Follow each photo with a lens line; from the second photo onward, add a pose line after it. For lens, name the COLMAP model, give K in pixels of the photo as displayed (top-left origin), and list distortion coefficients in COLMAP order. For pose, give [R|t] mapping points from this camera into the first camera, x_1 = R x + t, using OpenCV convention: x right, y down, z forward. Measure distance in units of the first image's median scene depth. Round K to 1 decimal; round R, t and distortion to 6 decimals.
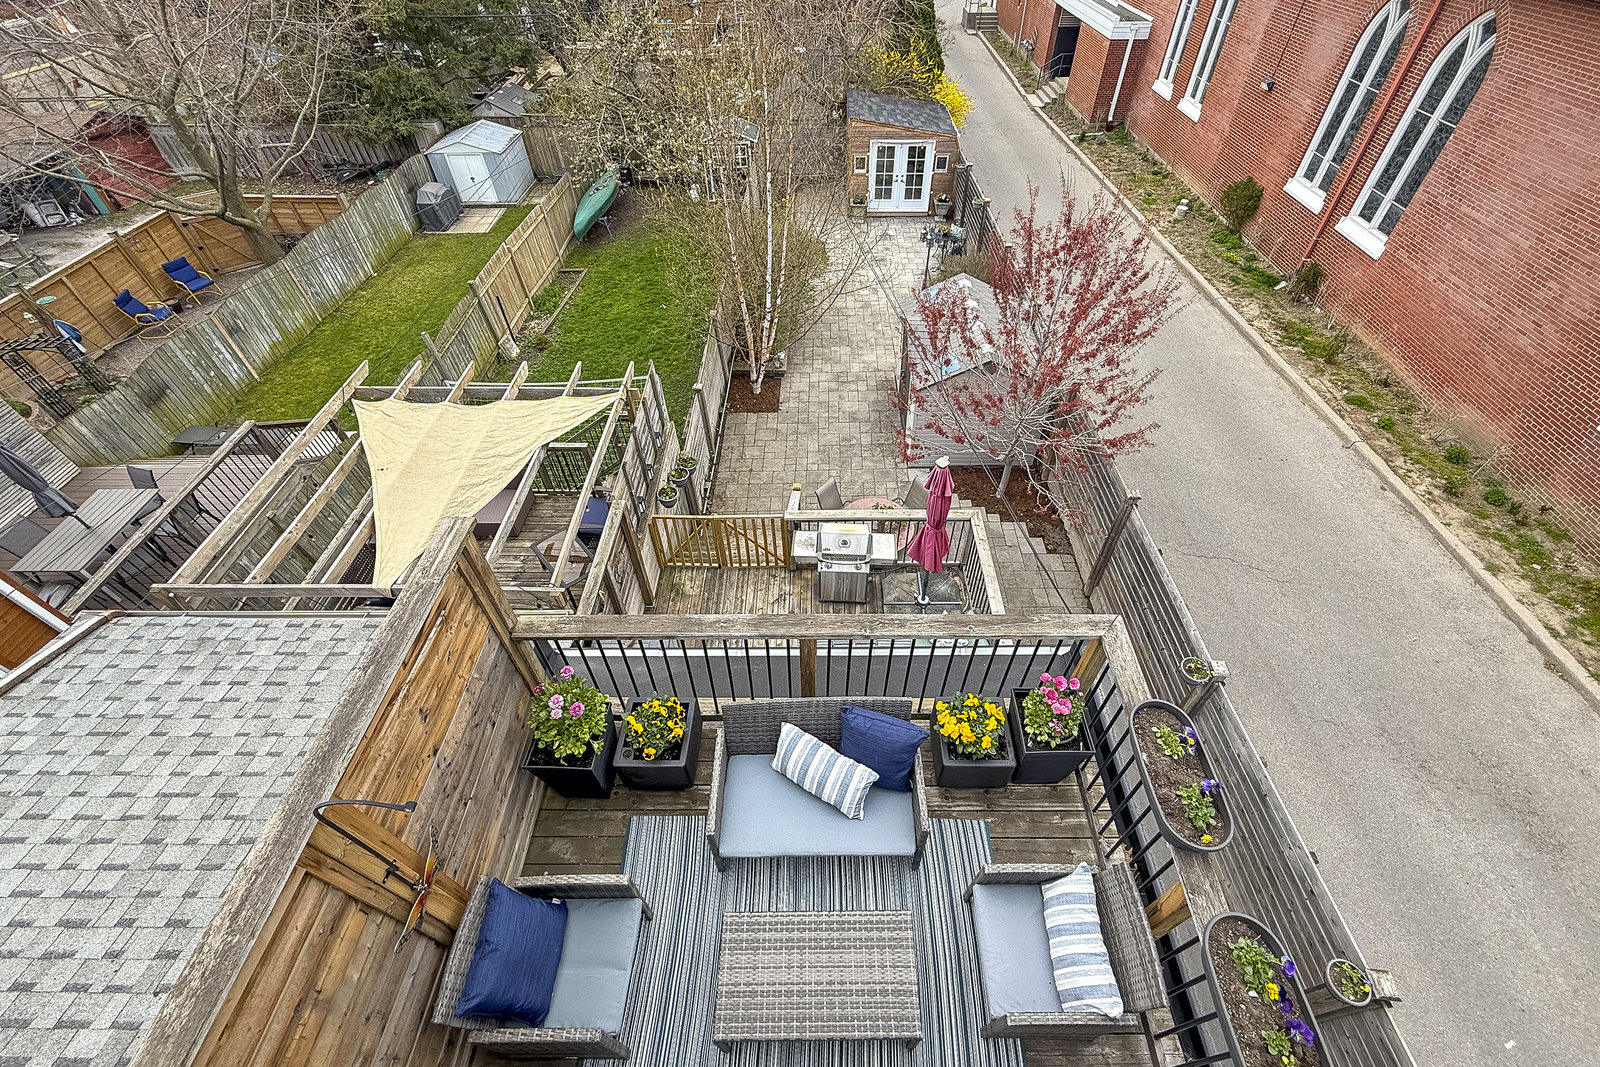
lens RADIAL K [[653.8, 0, 825.8], [0, 653.8, 469.0], [0, 0, 1]] dist [0.000186, 0.000073]
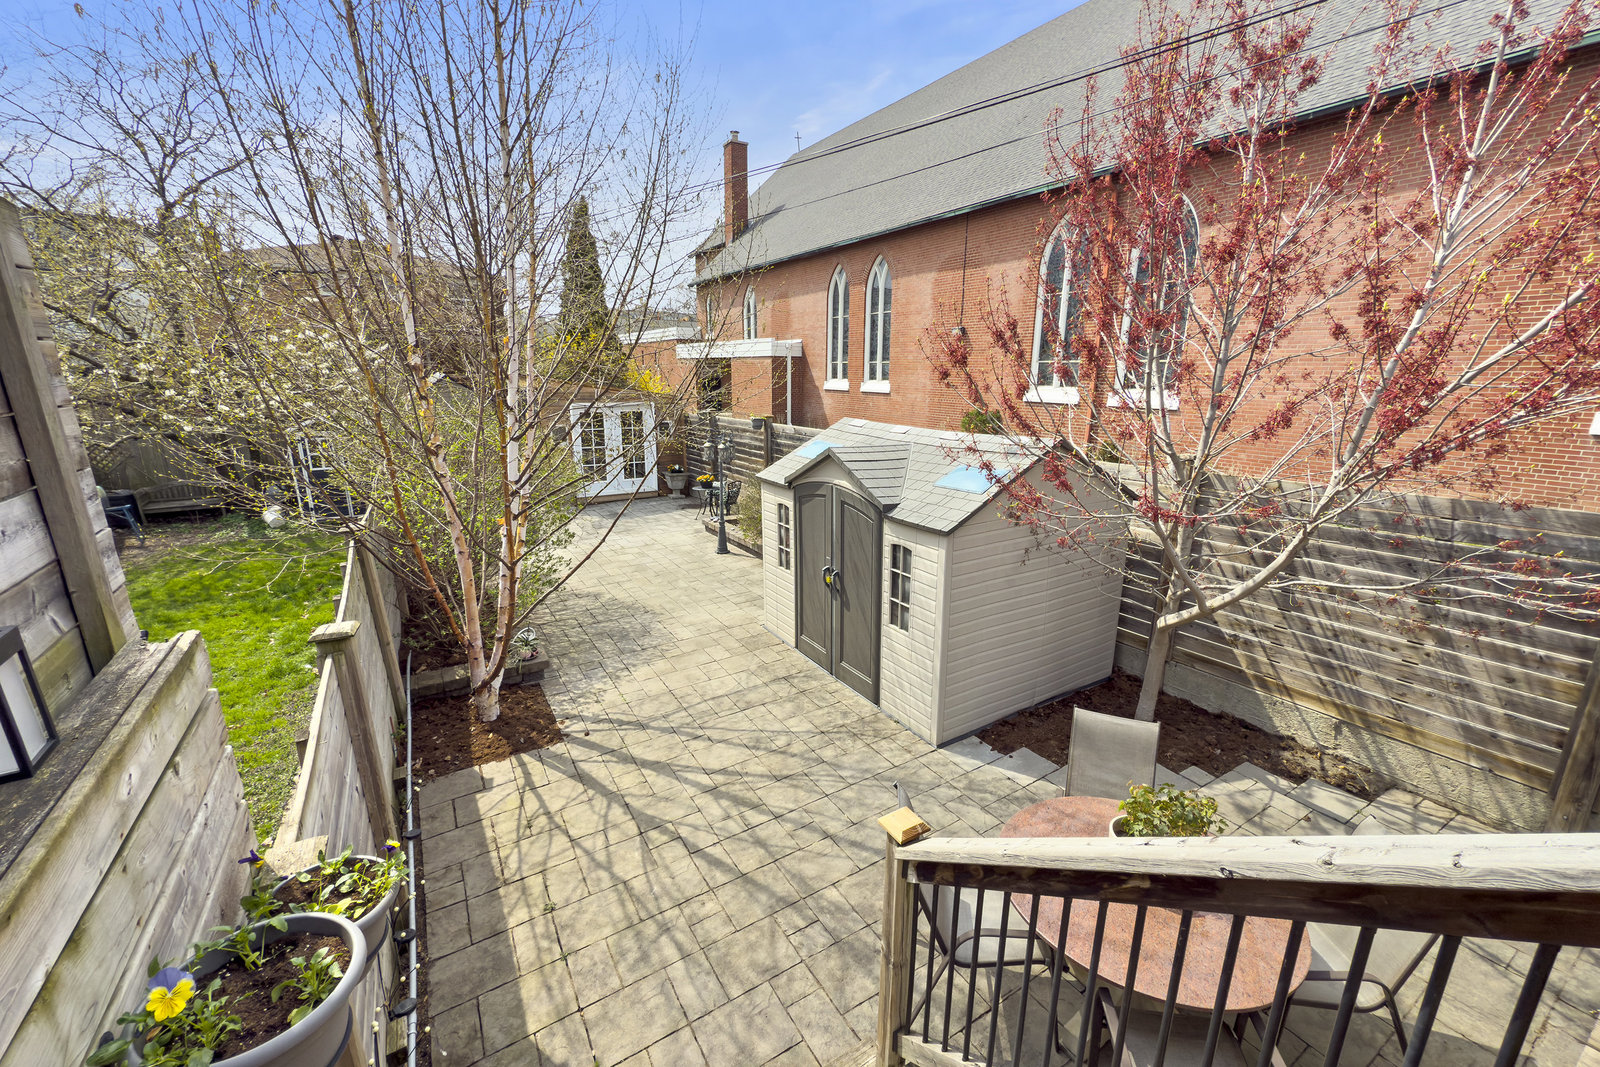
lens RADIAL K [[638.4, 0, 800.0], [0, 638.4, 533.5], [0, 0, 1]] dist [-0.001200, -0.000041]
pose [[0.855633, -0.119991, 0.503483, -0.125871], [0.351594, 0.848614, -0.395266, 0.009584], [-0.379835, 0.515225, 0.768290, 0.562641]]
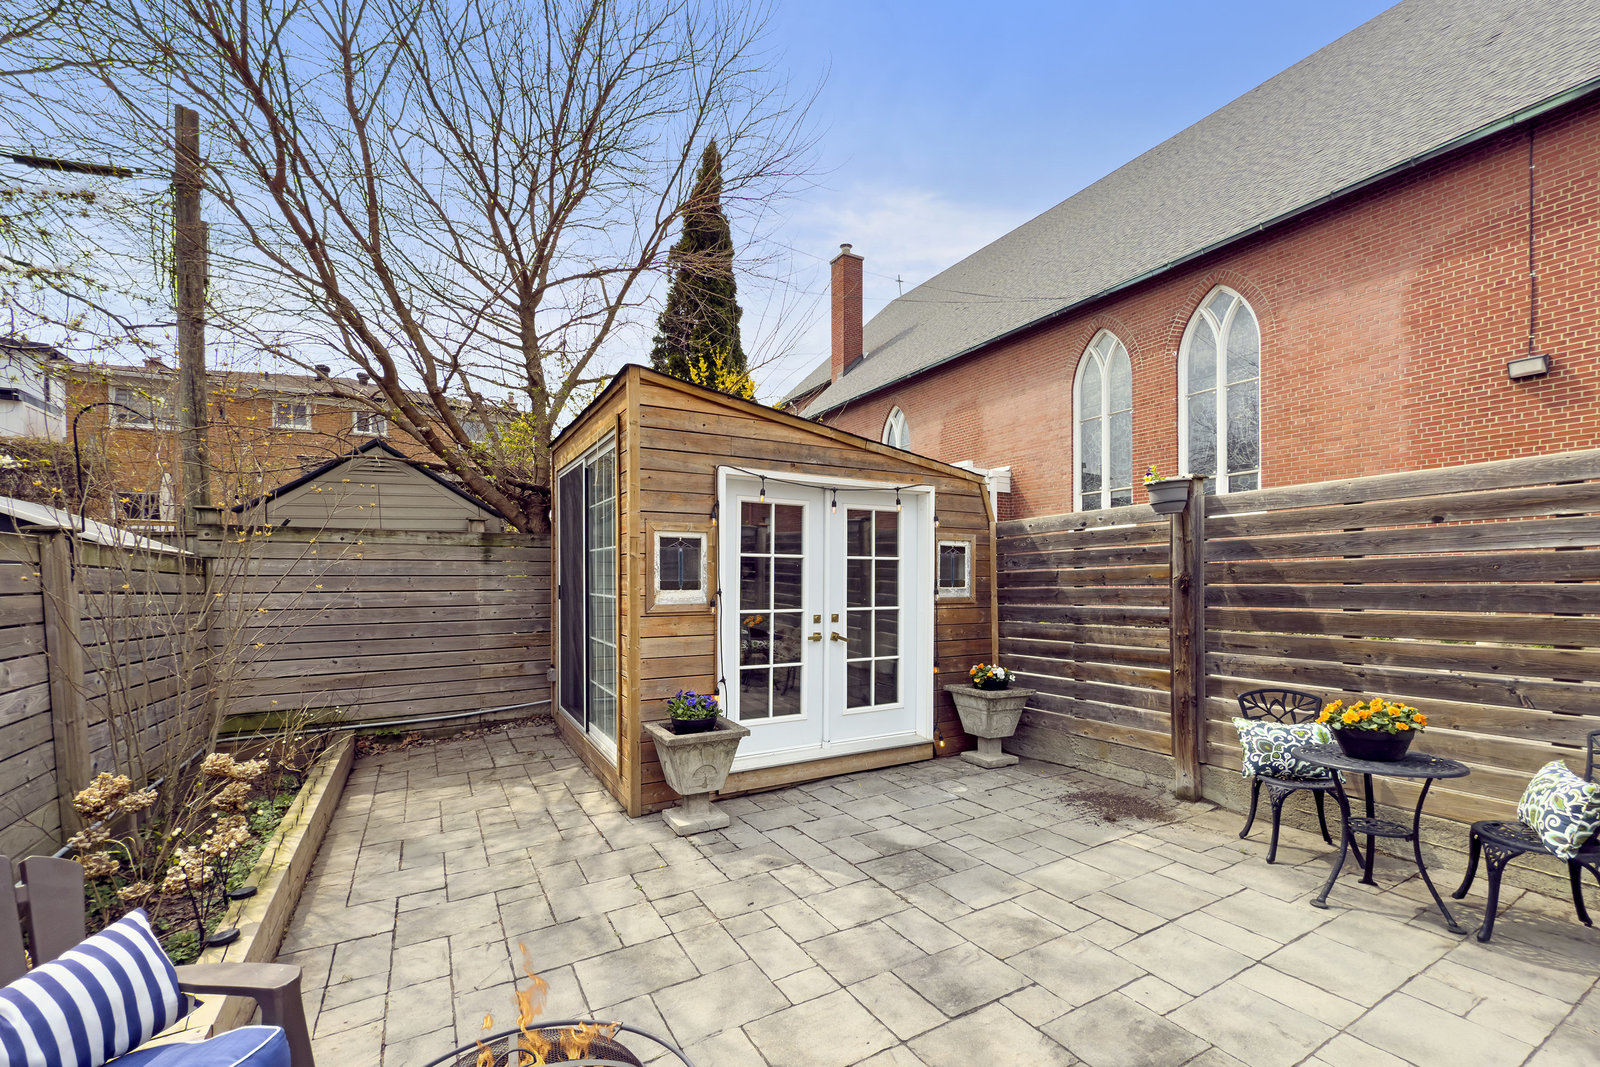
lens RADIAL K [[657.5, 0, 800.6], [0, 657.5, 588.8], [0, 0, 1]] dist [0.000168, 0.000044]
pose [[0.869742, -0.008474, 0.493433, -0.029966], [0.344618, 0.726123, -0.594965, -0.438635], [-0.353251, 0.687513, 0.634460, 1.186806]]
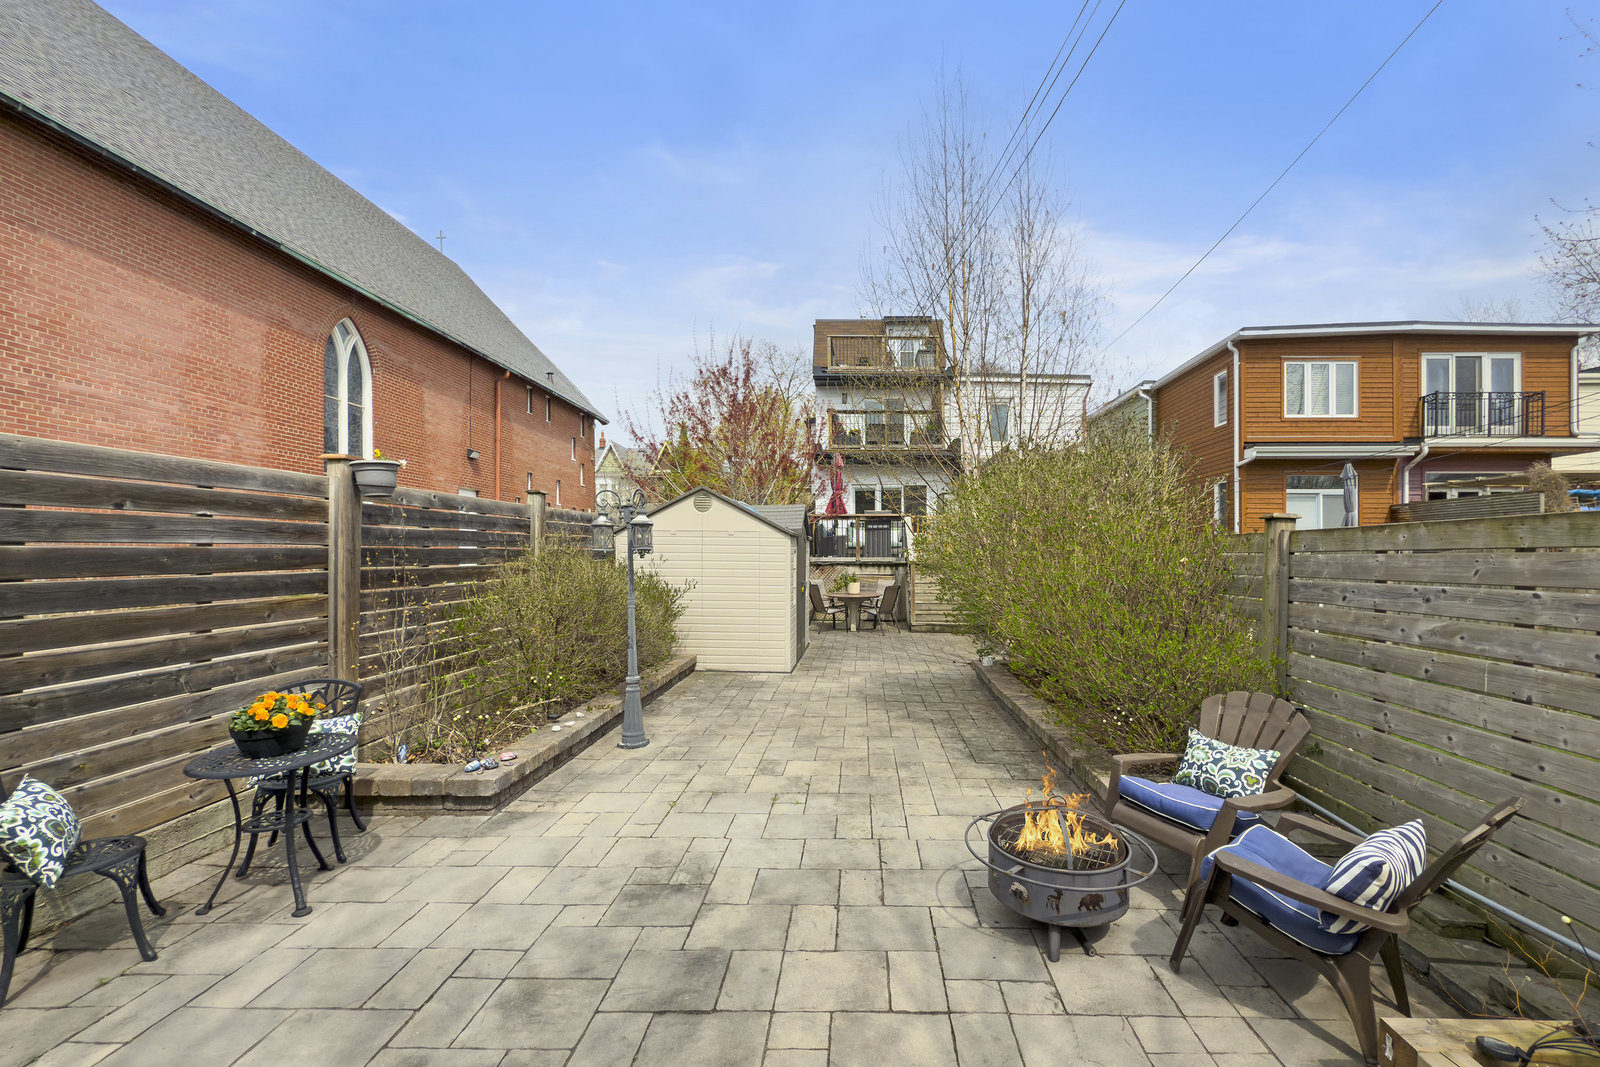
lens RADIAL K [[670.4, 0, 916.6], [0, 670.4, 553.0], [0, 0, 1]] dist [0.000463, 0.000051]
pose [[-0.997266, 0.005807, -0.073672, 0.049418], [-0.046404, 0.726658, 0.685430, -0.676739], [0.057515, 0.686974, -0.724402, 1.429933]]
